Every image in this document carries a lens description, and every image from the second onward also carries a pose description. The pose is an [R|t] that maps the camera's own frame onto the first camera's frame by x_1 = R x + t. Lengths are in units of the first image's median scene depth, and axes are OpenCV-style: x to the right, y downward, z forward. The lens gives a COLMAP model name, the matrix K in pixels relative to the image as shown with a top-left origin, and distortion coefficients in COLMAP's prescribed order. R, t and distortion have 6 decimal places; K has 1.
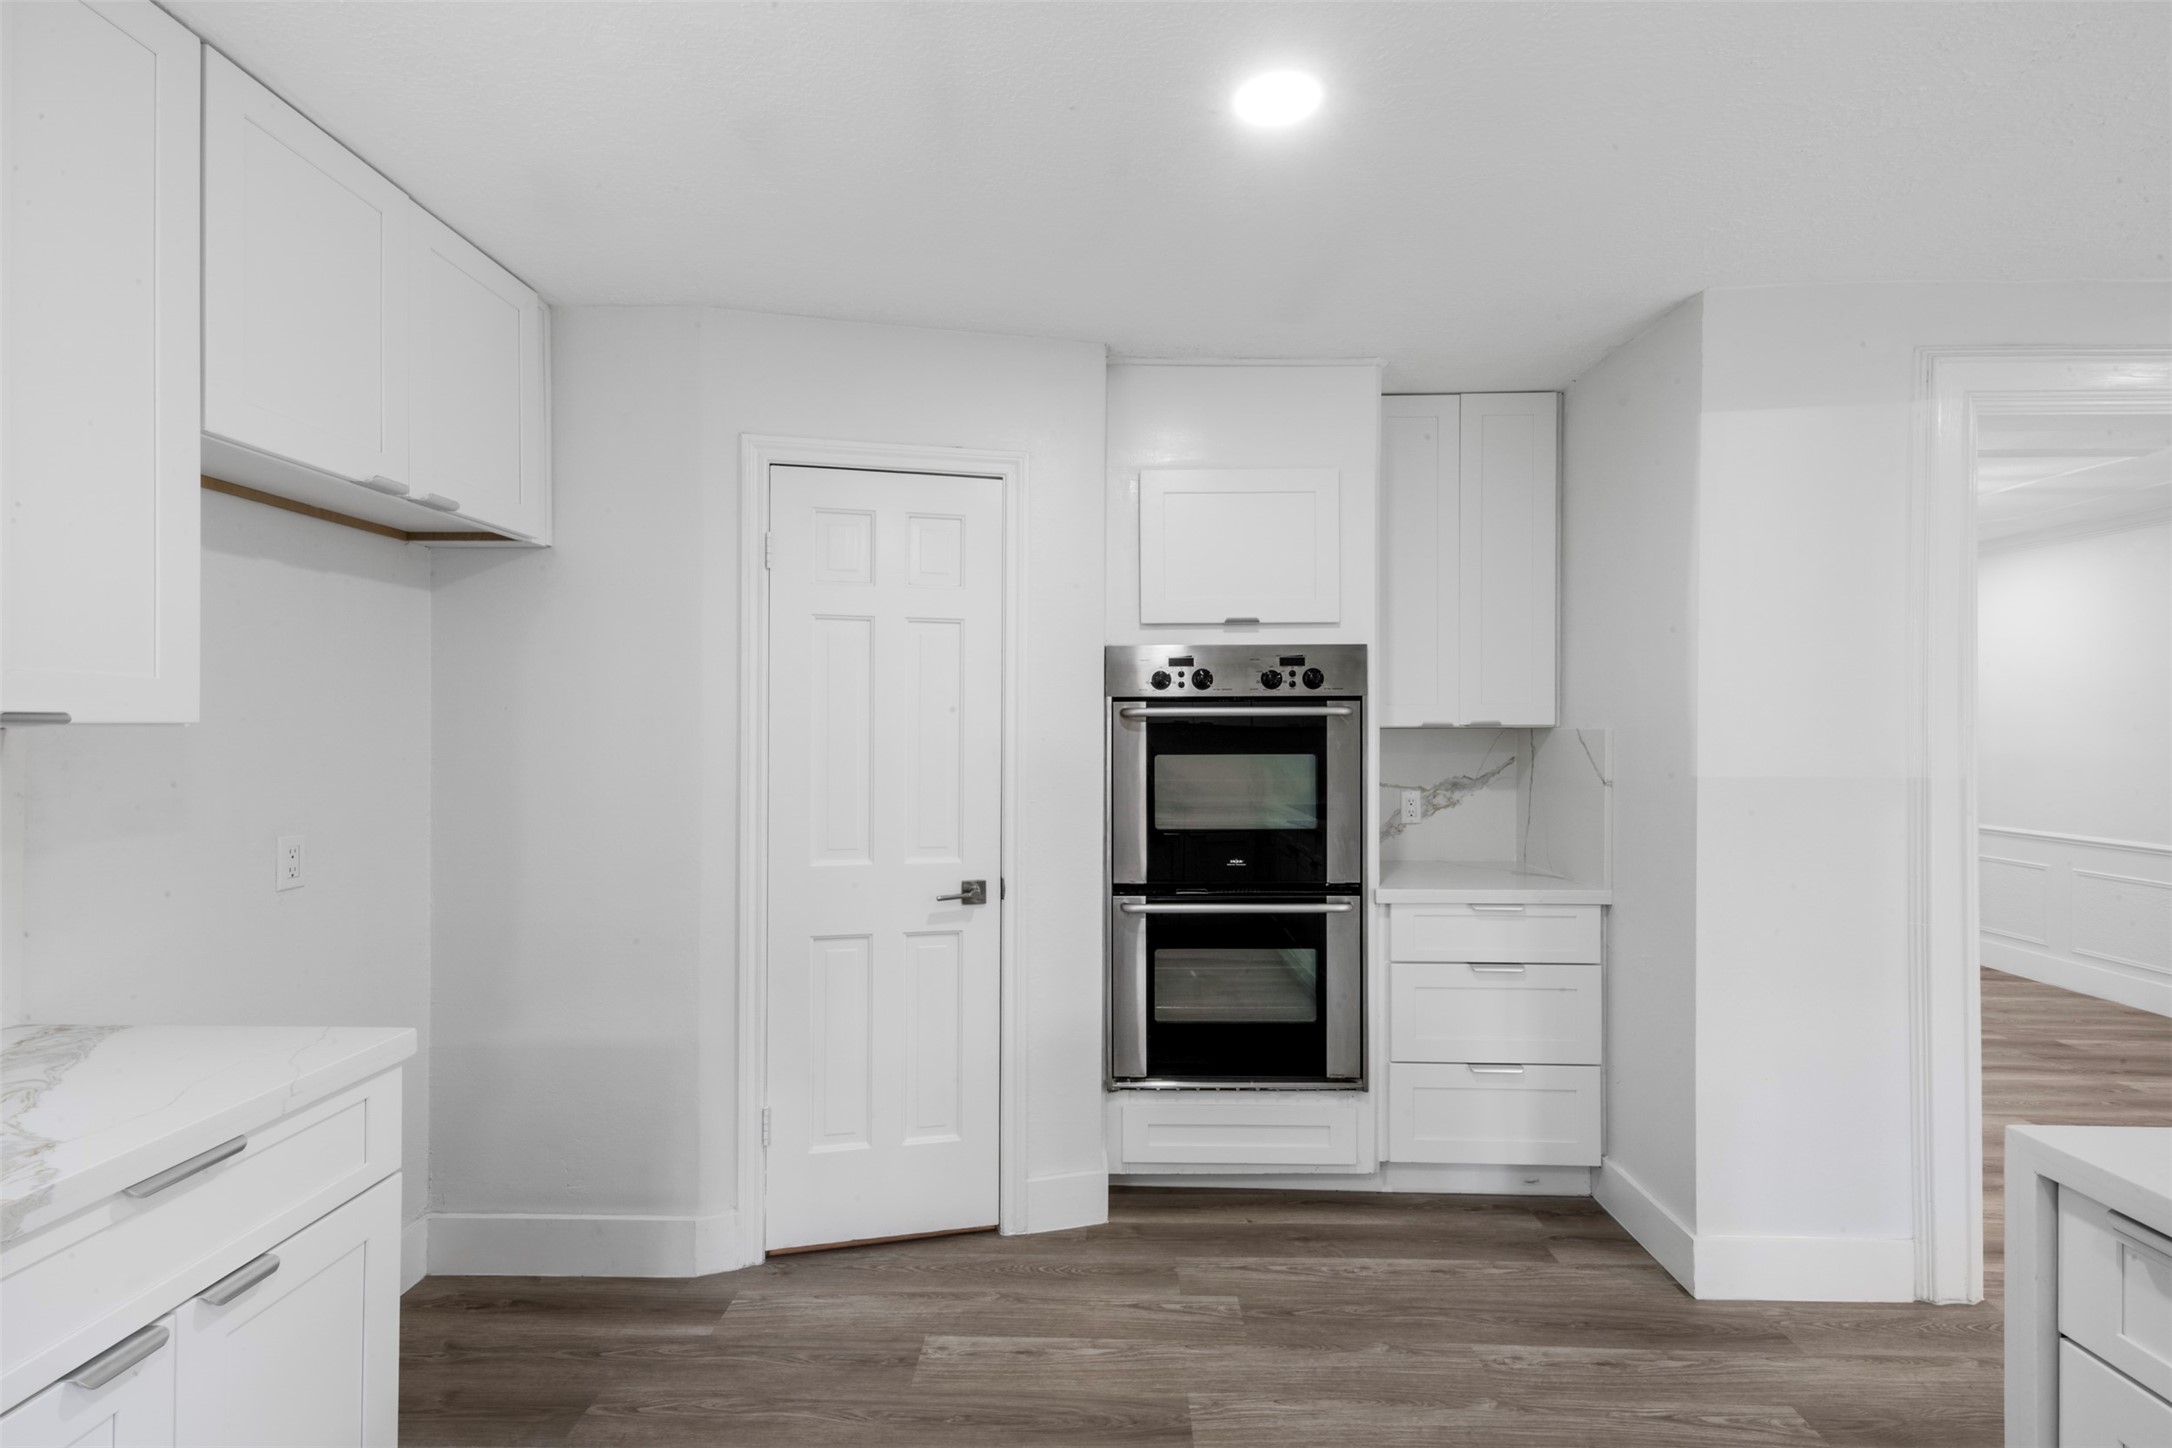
lens RADIAL K [[1010.5, 0, 1087.5], [0, 1010.5, 731.5], [0, 0, 1]] dist [0.010042, 0.000060]
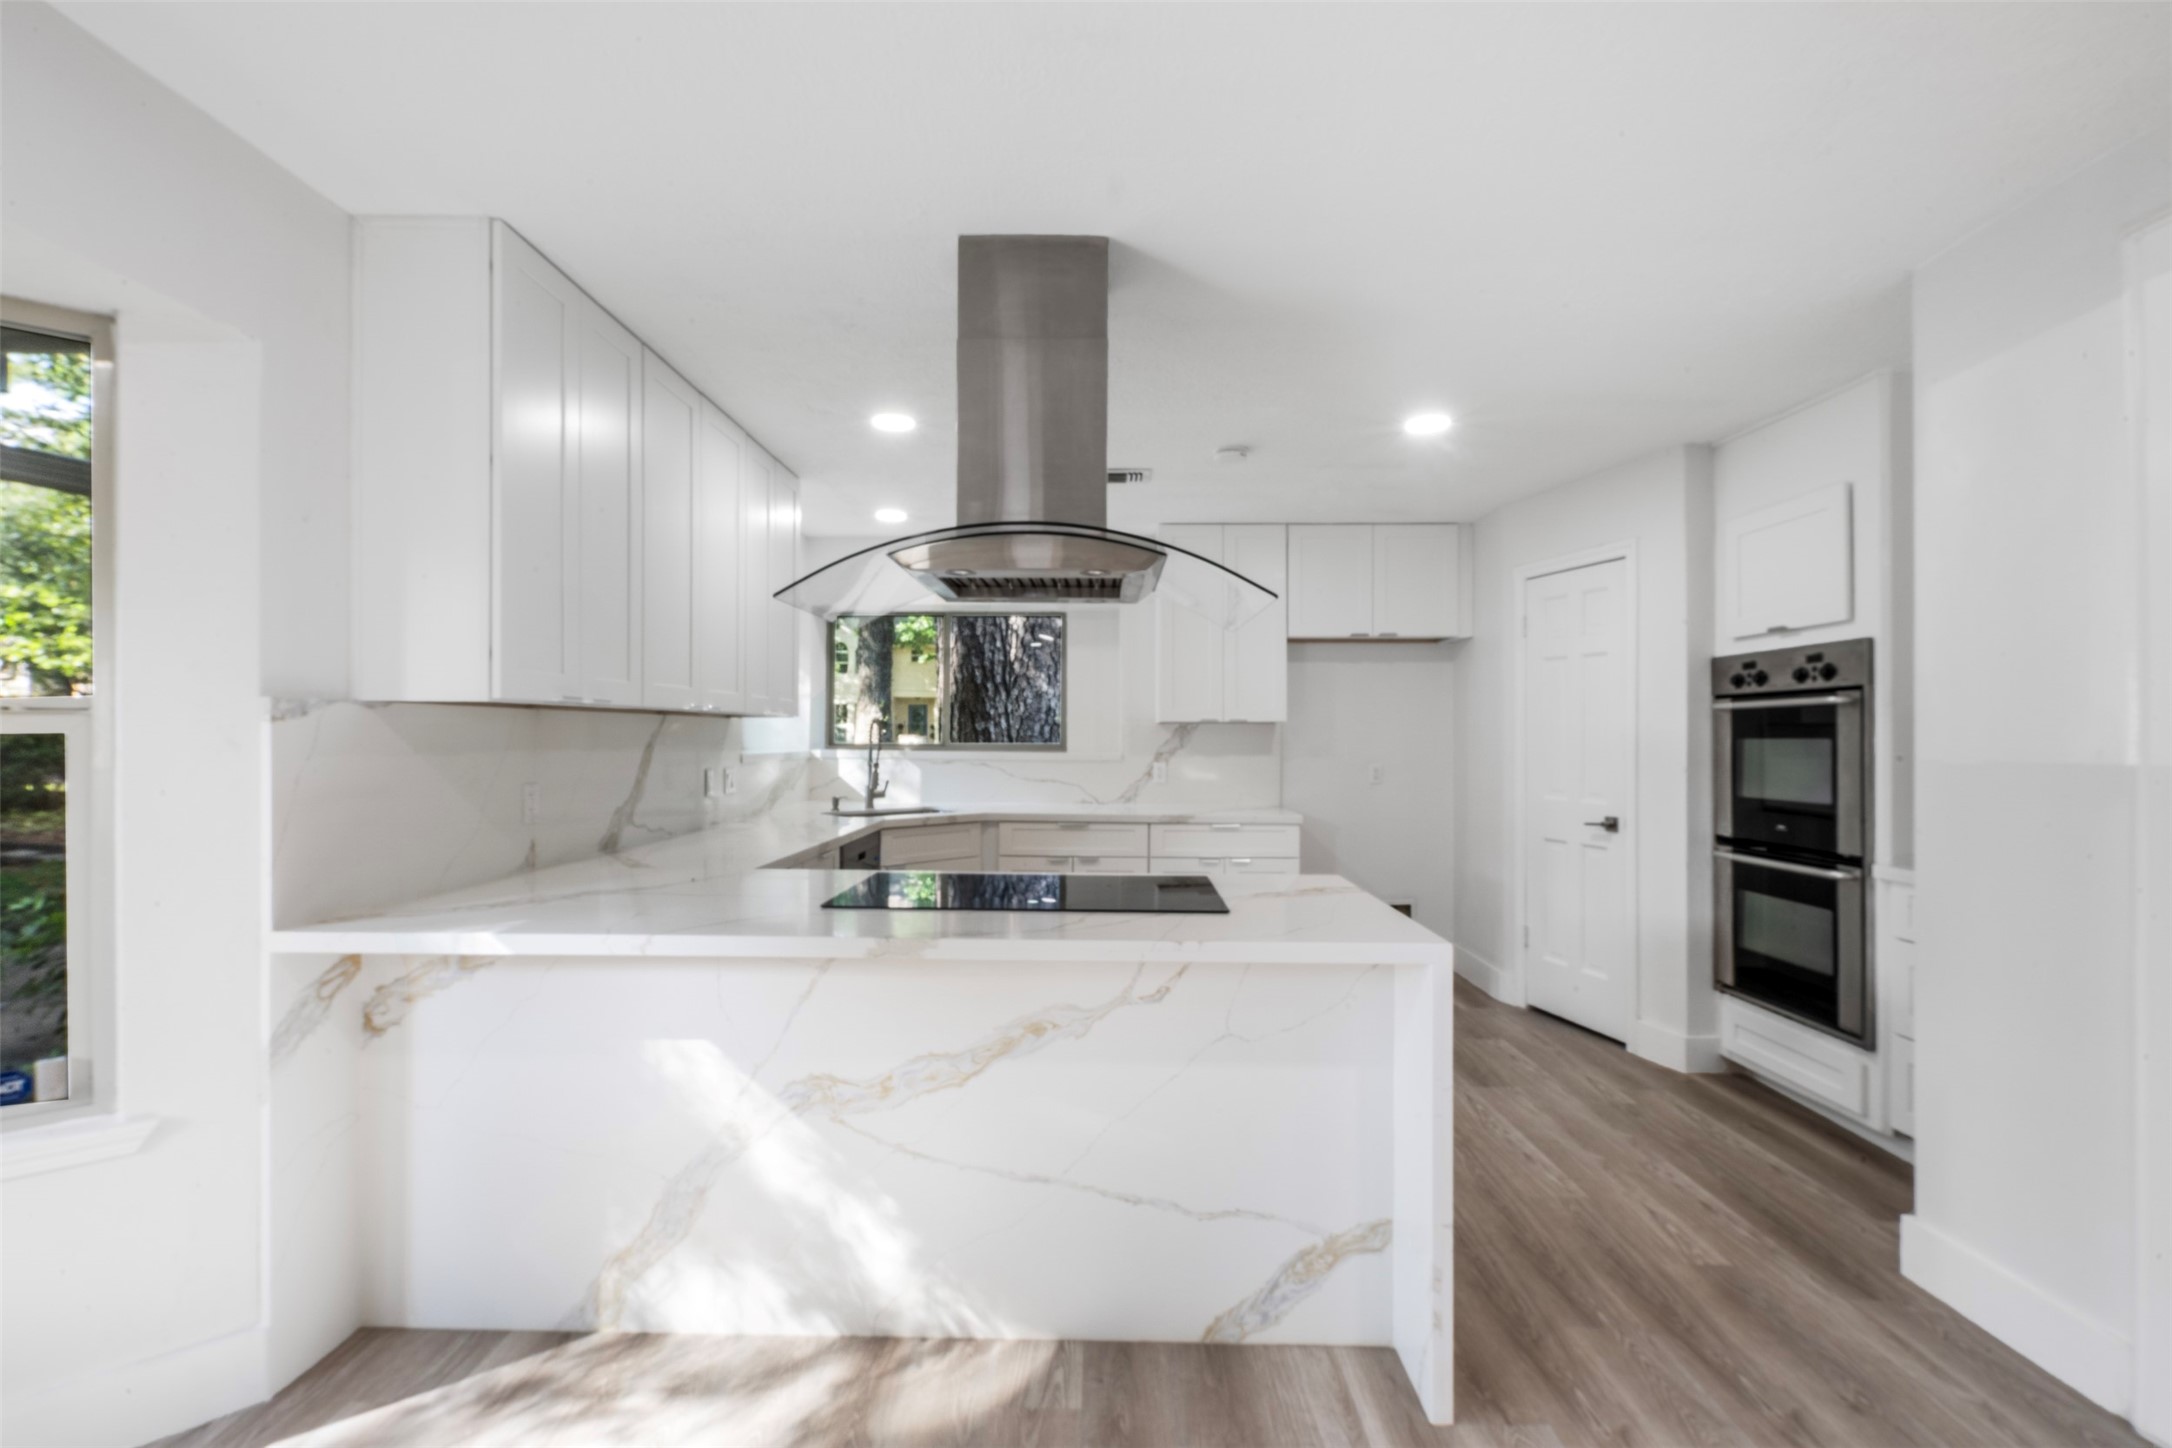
lens RADIAL K [[1010.5, 0, 1083.0], [0, 1010.5, 736.4], [0, 0, 1]] dist [0.010042, 0.000060]
pose [[0.007112, -0.001724, -0.999973, 1.366150], [-0.012592, 0.999919, -0.001813, 0.032851], [0.999895, 0.012604, 0.007090, 0.152018]]
